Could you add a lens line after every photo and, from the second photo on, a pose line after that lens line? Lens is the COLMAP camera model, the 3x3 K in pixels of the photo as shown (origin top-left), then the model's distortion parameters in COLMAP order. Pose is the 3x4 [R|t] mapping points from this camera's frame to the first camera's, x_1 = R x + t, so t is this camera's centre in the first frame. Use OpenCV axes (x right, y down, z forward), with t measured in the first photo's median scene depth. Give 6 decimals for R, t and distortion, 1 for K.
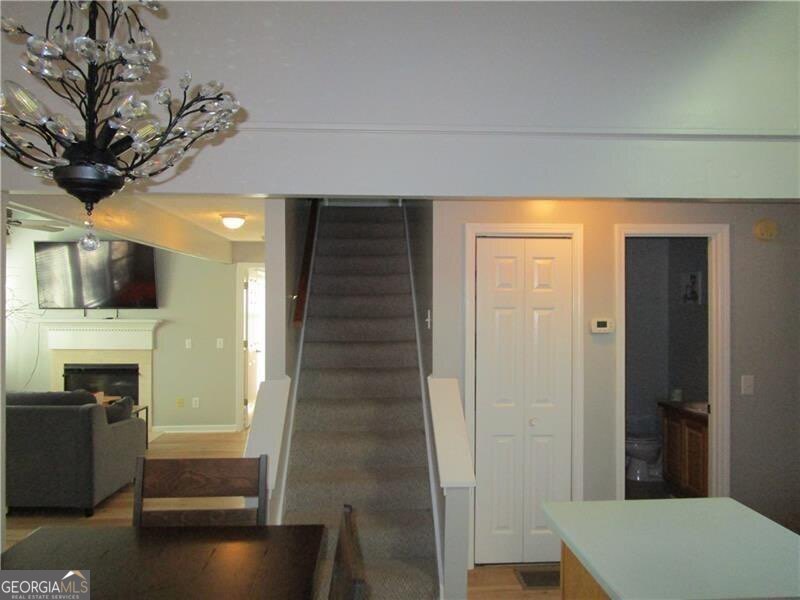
lens RADIAL K [[572.1, 0, 402.7], [0, 572.1, 298.2], [0, 0, 1]] dist [-0.004658, -0.000063]
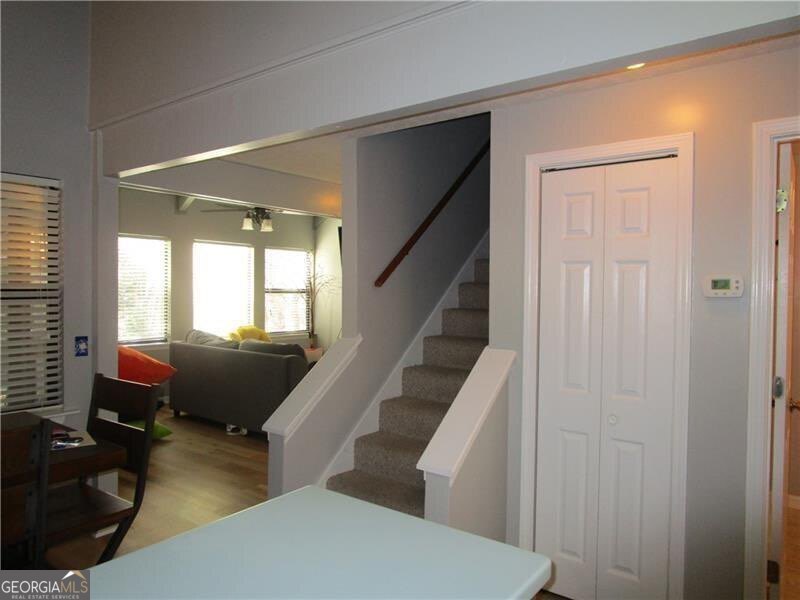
lens RADIAL K [[572.1, 0, 400.4], [0, 572.1, 299.0], [0, 0, 1]] dist [-0.004658, -0.000063]
pose [[0.762698, 0.018856, -0.646480, 0.489306], [-0.006612, 0.999750, 0.021359, 0.050951], [0.646721, -0.012016, 0.762632, 0.281377]]
